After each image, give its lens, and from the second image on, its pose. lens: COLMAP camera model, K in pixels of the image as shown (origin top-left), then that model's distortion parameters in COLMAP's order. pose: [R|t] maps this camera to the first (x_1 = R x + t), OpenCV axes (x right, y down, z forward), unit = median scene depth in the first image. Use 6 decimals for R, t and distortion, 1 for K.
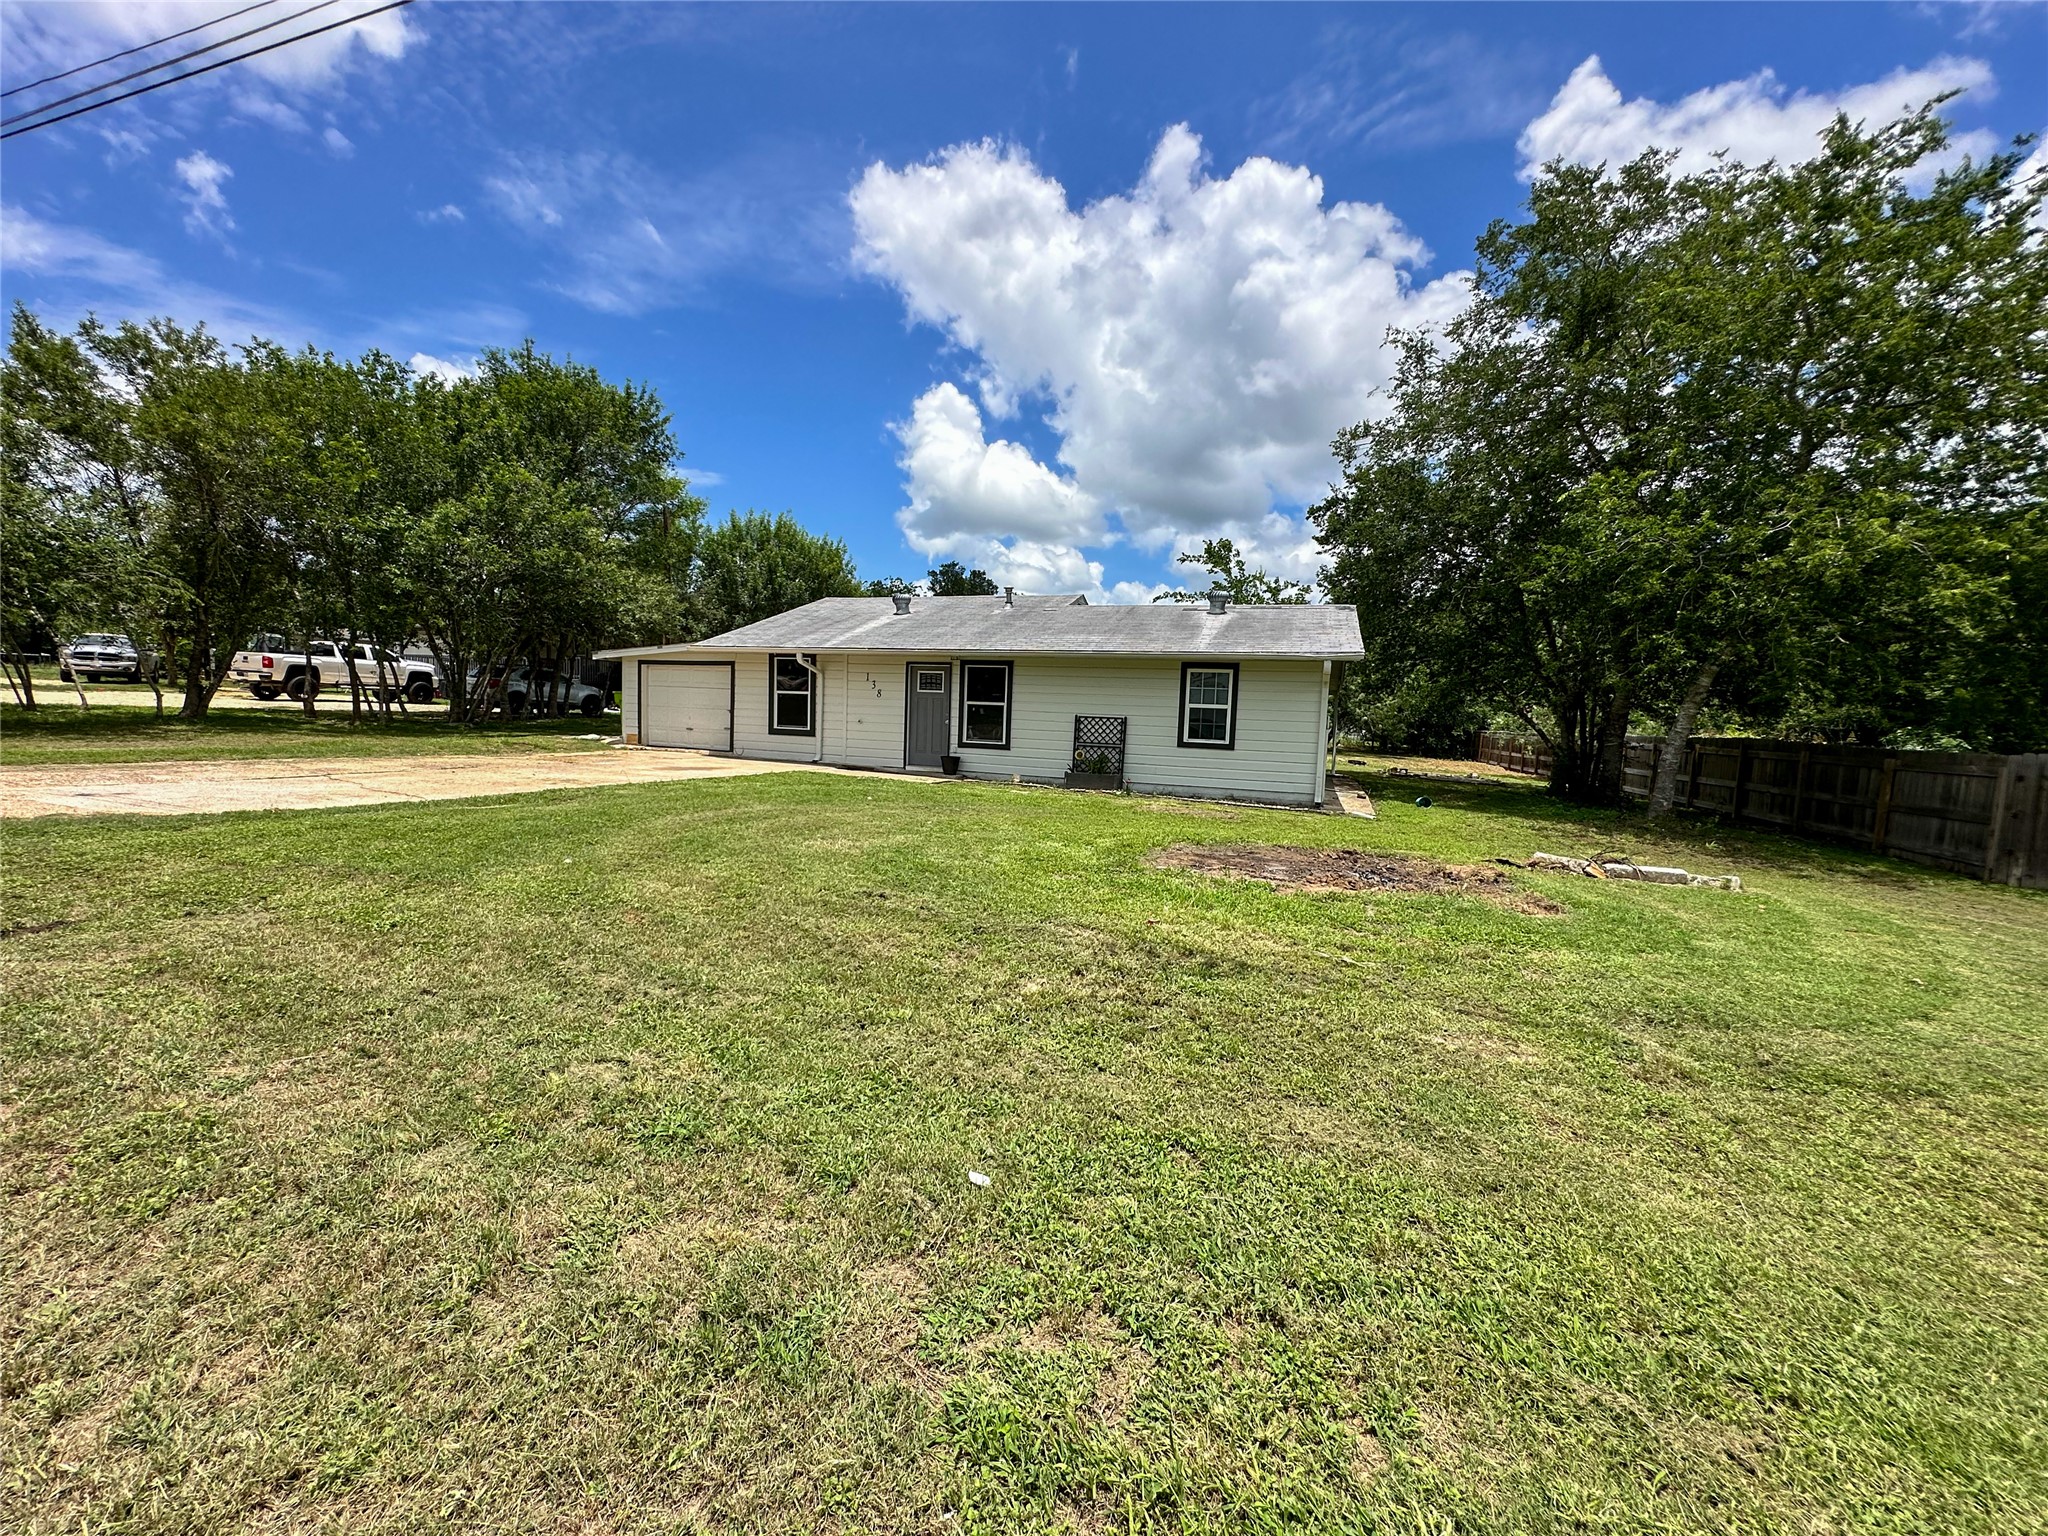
lens RADIAL K [[820.1, 0, 1023.8], [0, 820.1, 757.6], [0, 0, 1]] dist [-0.002974, 0.000957]
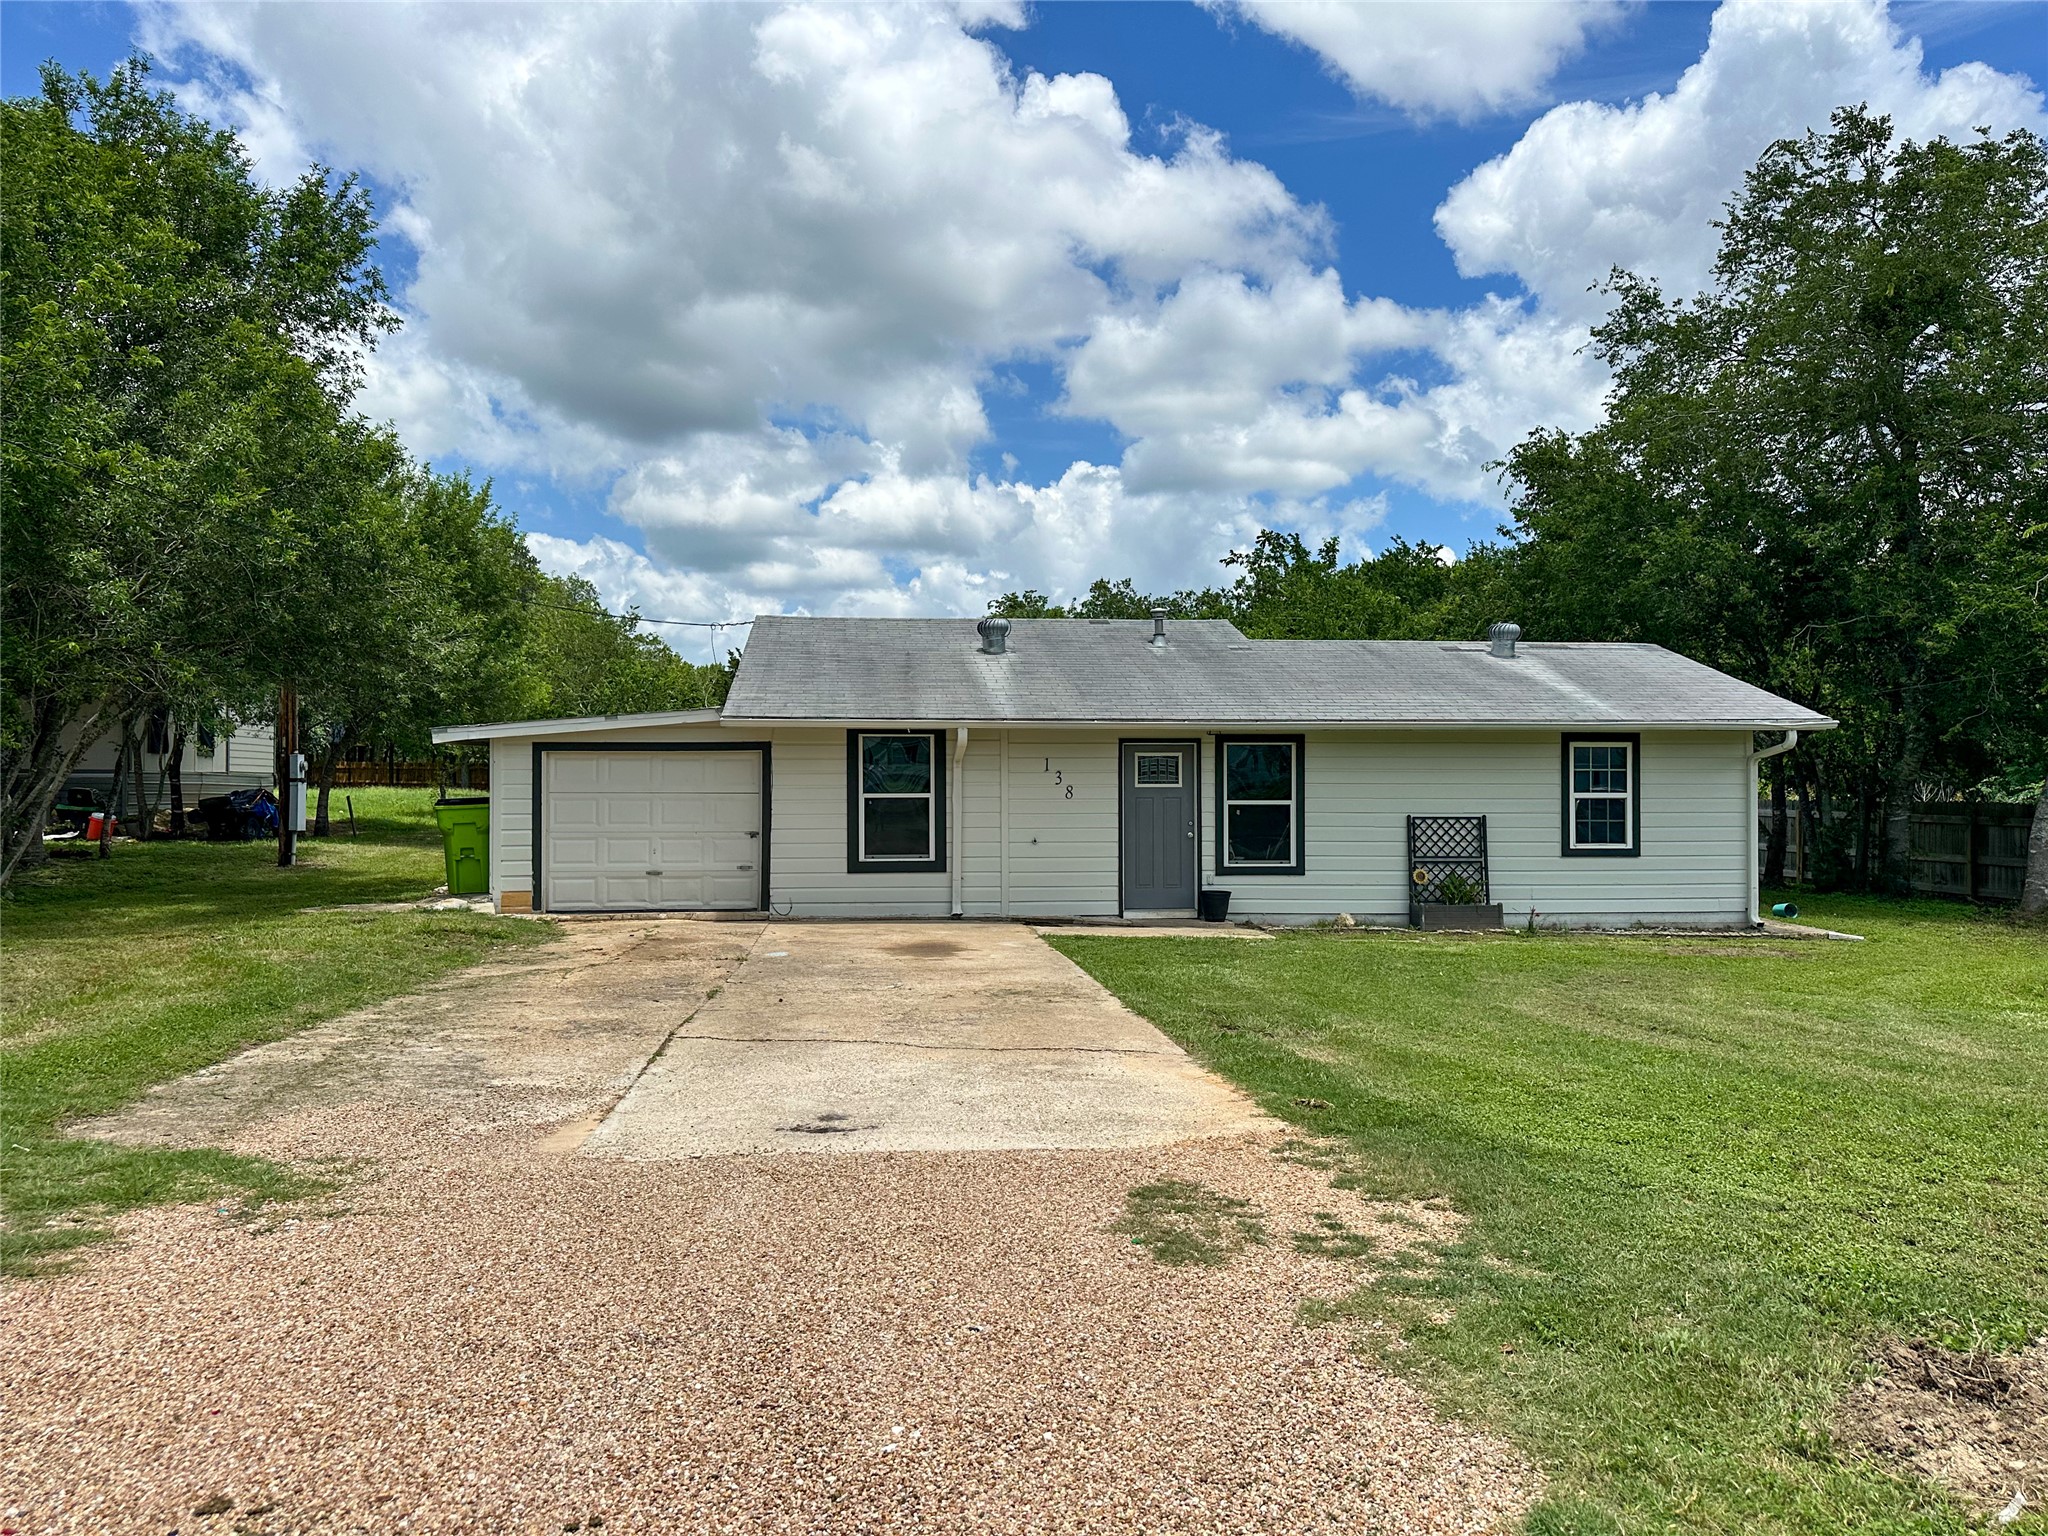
lens RADIAL K [[1413.1, 0, 1017.6], [0, 1413.1, 760.6], [0, 0, 1]] dist [0.193312, -0.342807]
pose [[0.903984, -0.031002, 0.426441, -0.609999], [0.057710, 0.997088, -0.049847, -0.049192], [-0.423654, 0.069671, 0.903141, 0.084918]]
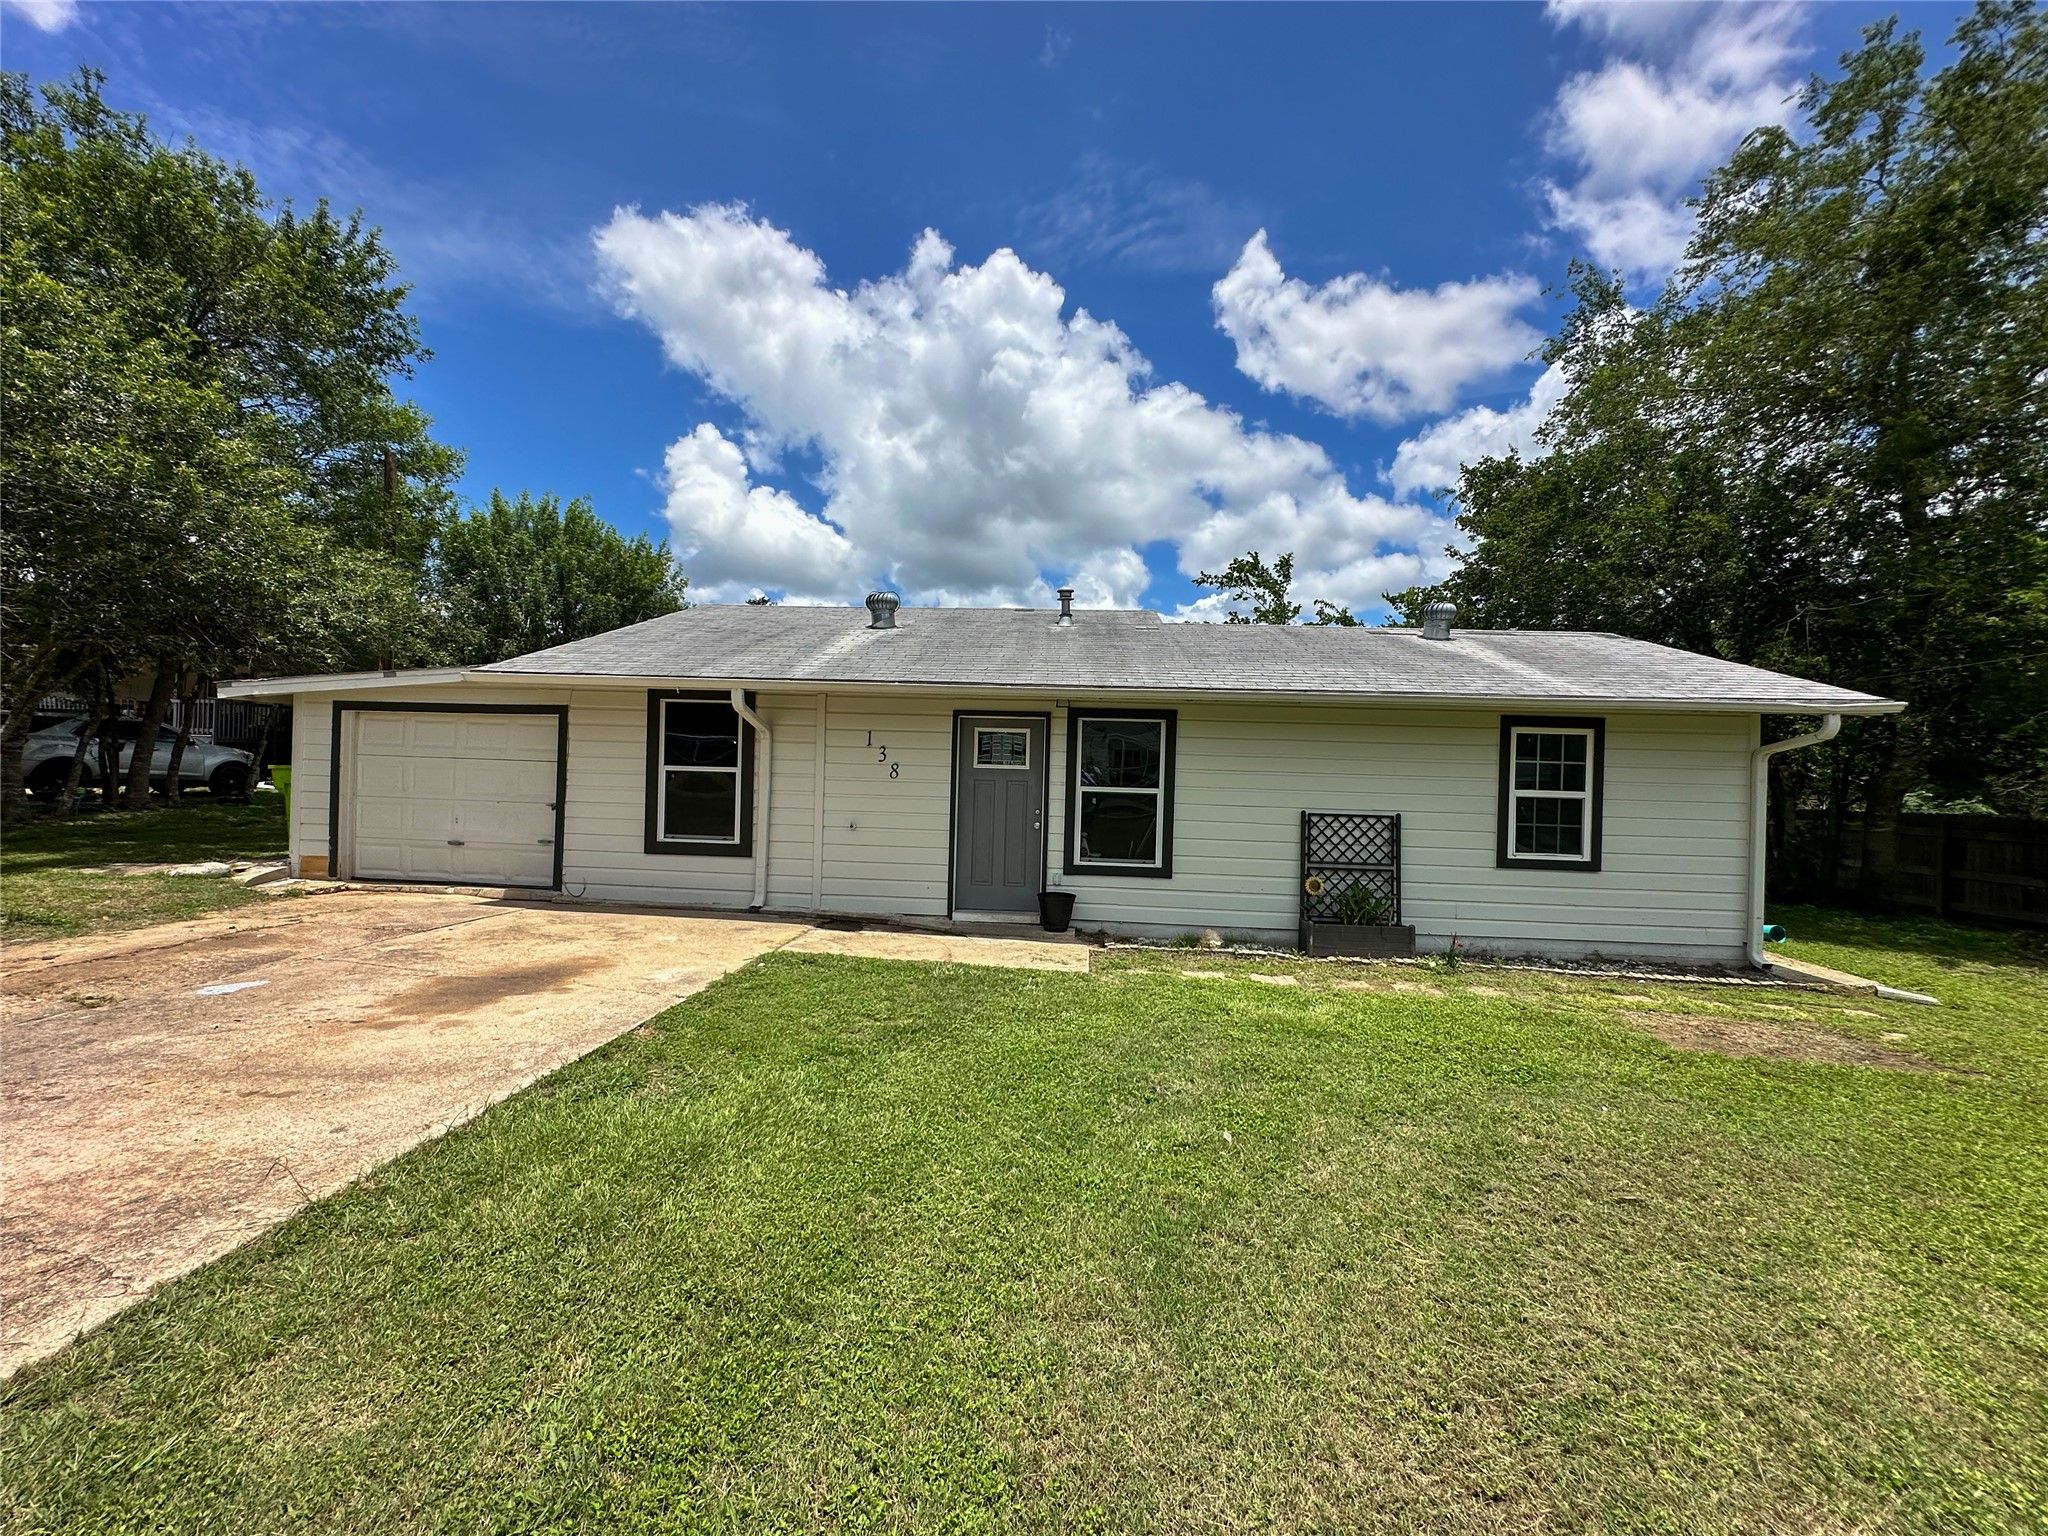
lens RADIAL K [[819.3, 0, 1022.9], [0, 819.3, 761.9], [0, 0, 1]] dist [-0.003011, 0.000765]
pose [[0.963064, -0.005218, 0.269222, -0.223635], [0.021680, 0.998069, -0.058209, -0.049368], [-0.268399, 0.061896, 0.961317, 0.459551]]
